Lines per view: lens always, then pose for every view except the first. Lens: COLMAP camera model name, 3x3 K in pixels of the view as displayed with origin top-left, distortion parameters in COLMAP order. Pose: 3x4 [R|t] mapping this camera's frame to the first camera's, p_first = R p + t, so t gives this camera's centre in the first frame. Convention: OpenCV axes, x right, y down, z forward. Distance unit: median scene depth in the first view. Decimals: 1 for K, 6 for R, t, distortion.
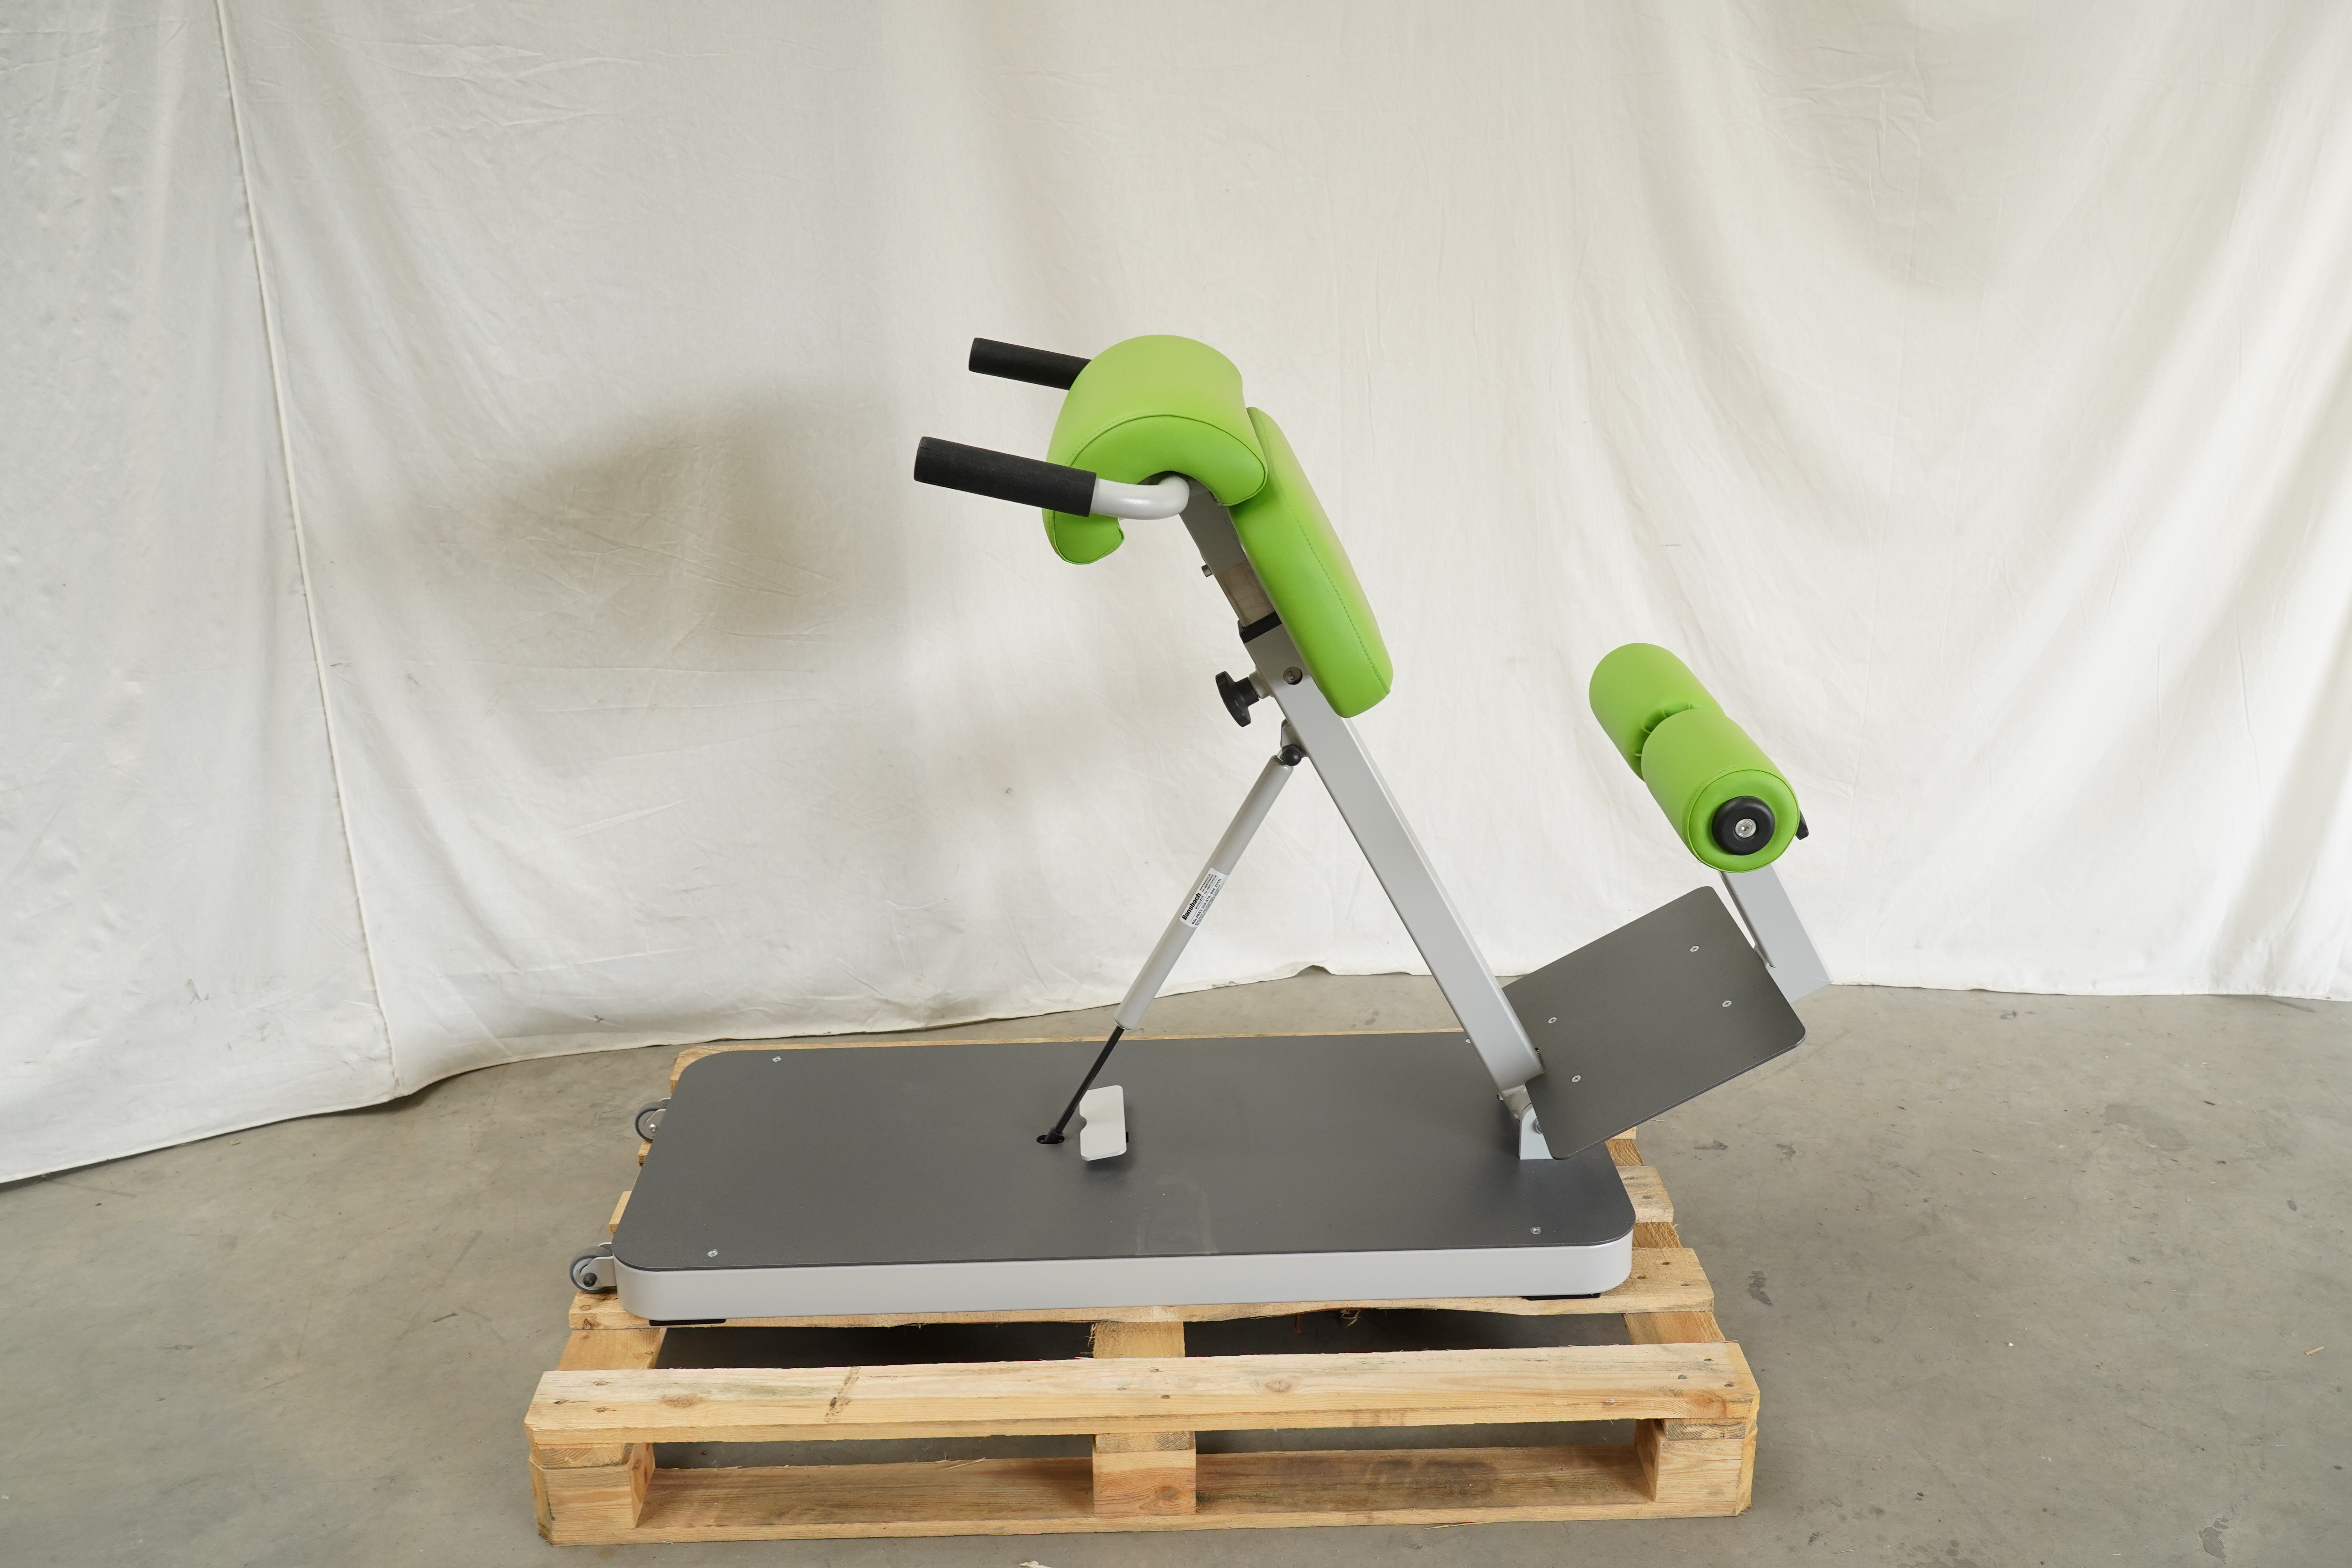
lens RADIAL K [[2060.2, 0, 1176.0], [0, 2060.2, 784.0], [0, 0, 1]] dist [0.007621, 0.002971]
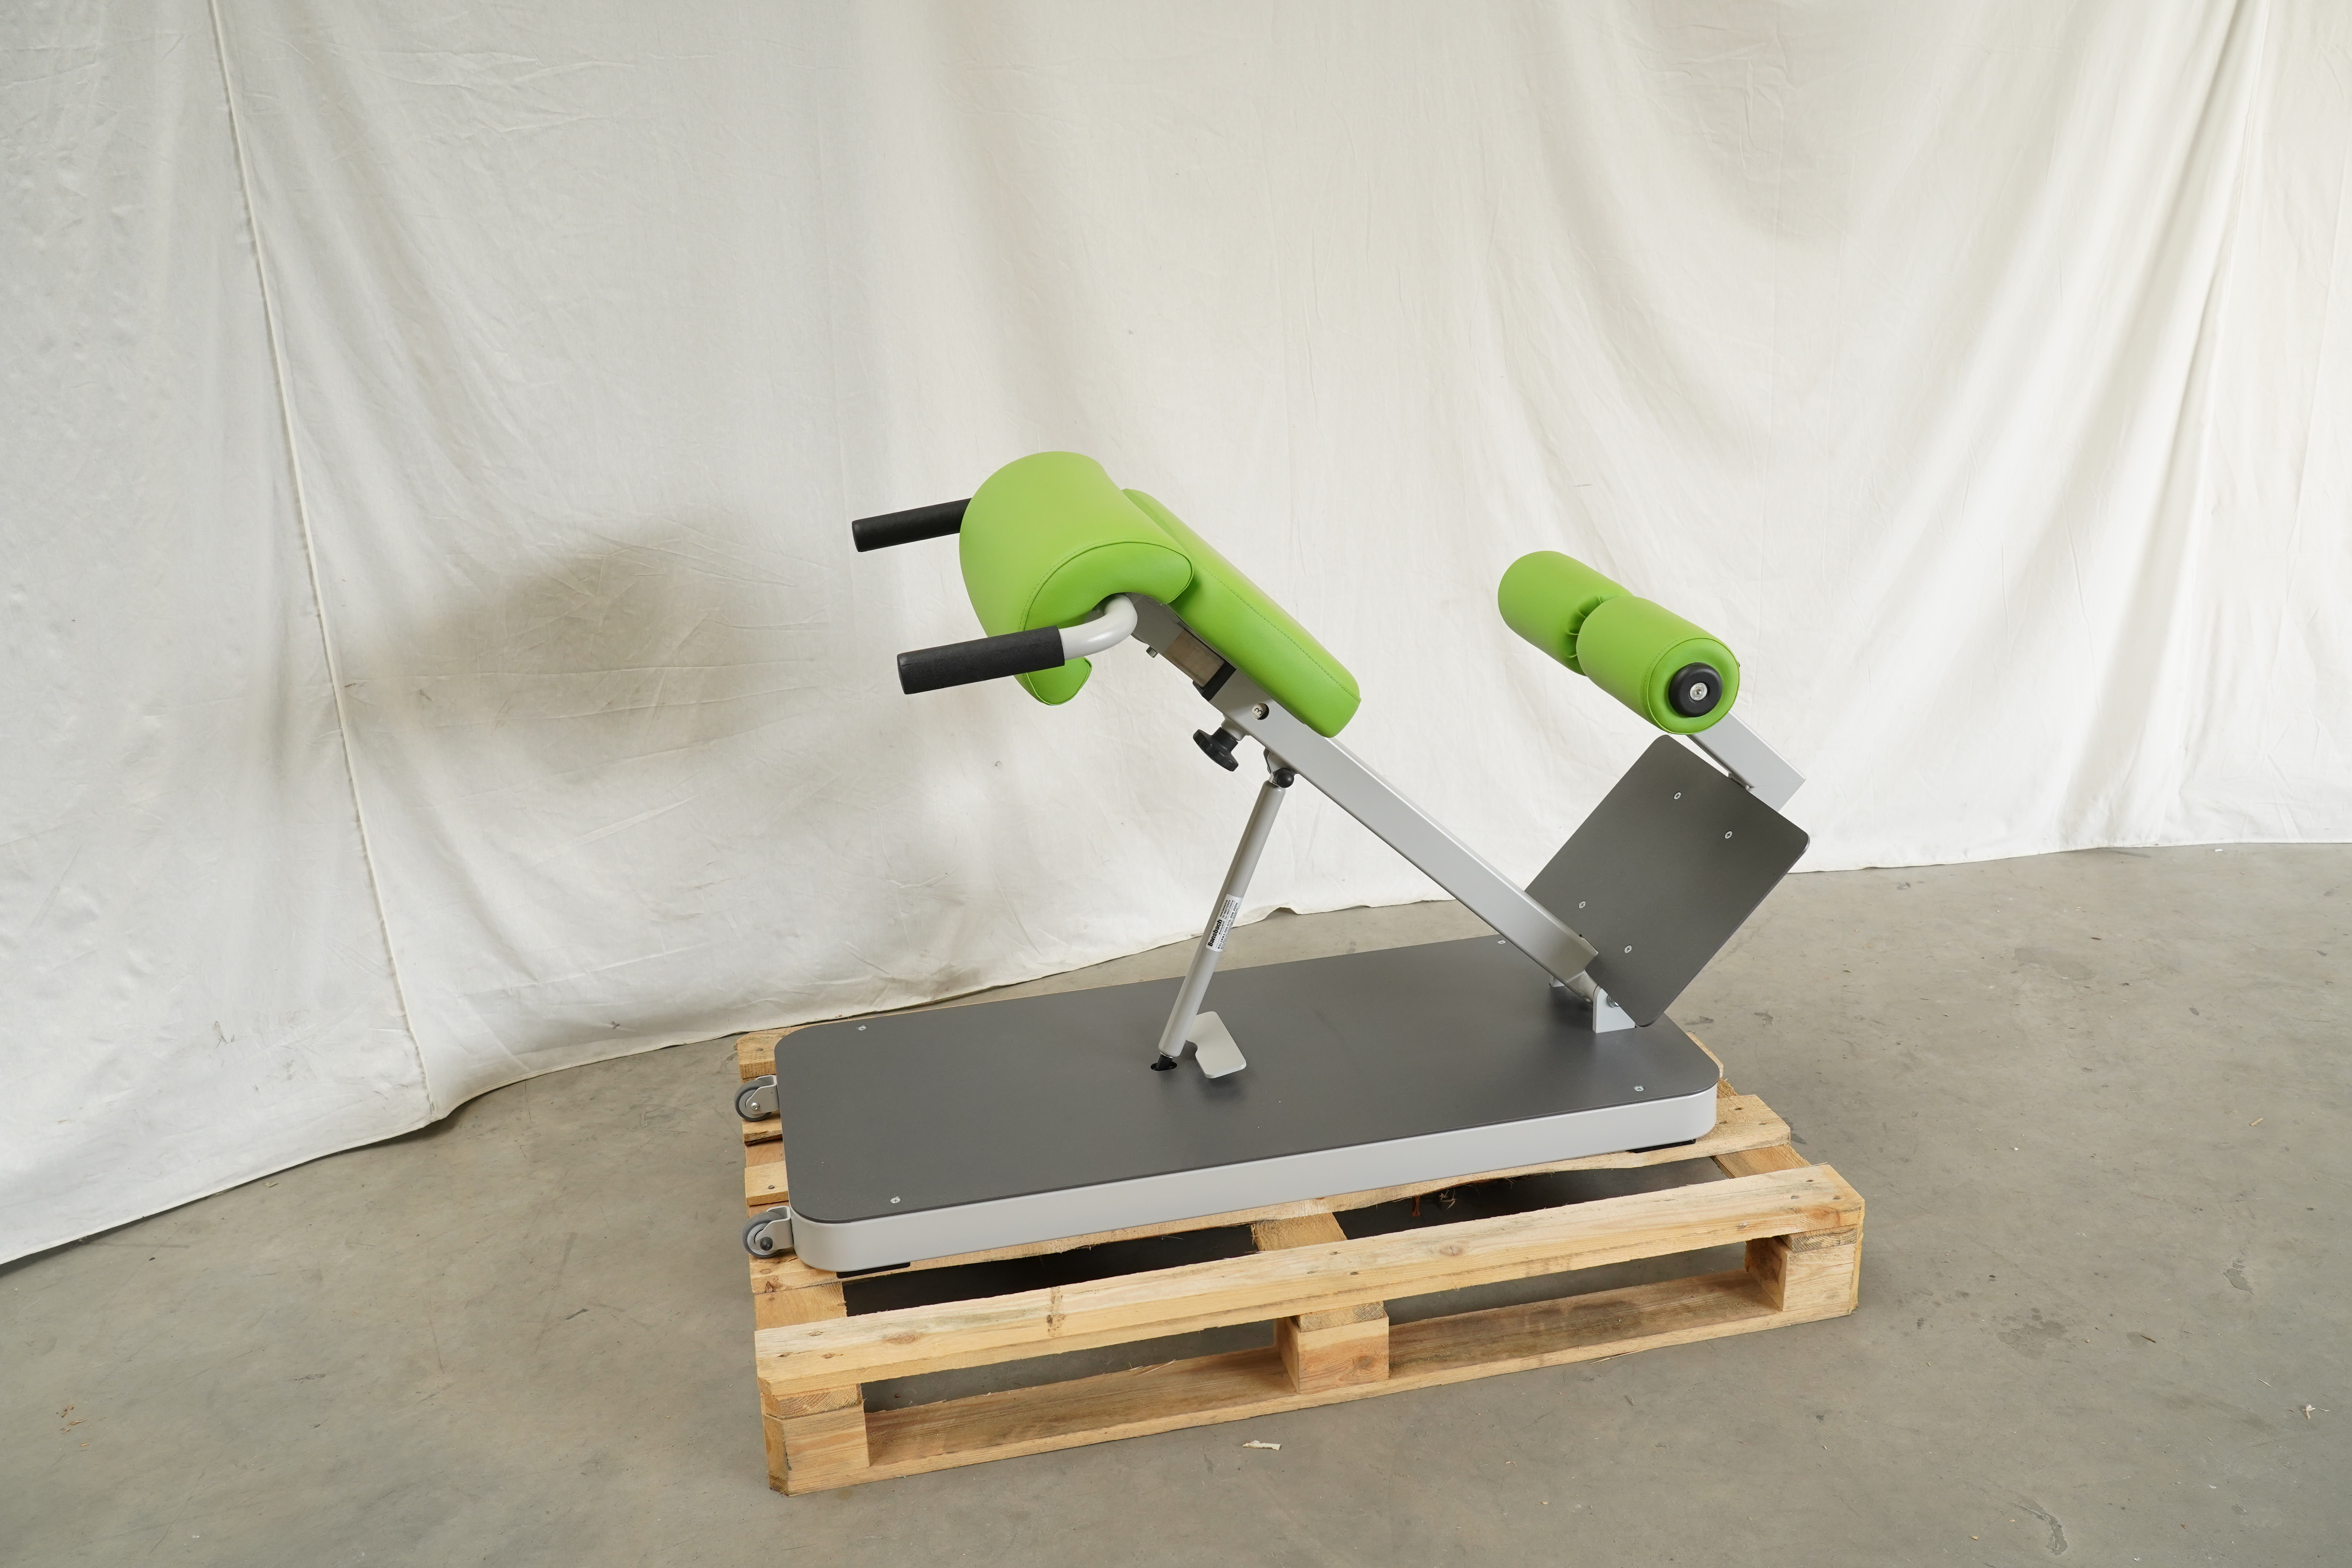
lens RADIAL K [[2060.2, 0, 1176.0], [0, 2060.2, 784.0], [0, 0, 1]] dist [0.007621, 0.002971]
pose [[0.980930, -0.089028, 0.172771, -0.206073], [0.090929, 0.995853, -0.003103, 0.029810], [-0.171778, 0.018754, 0.984957, -0.039106]]
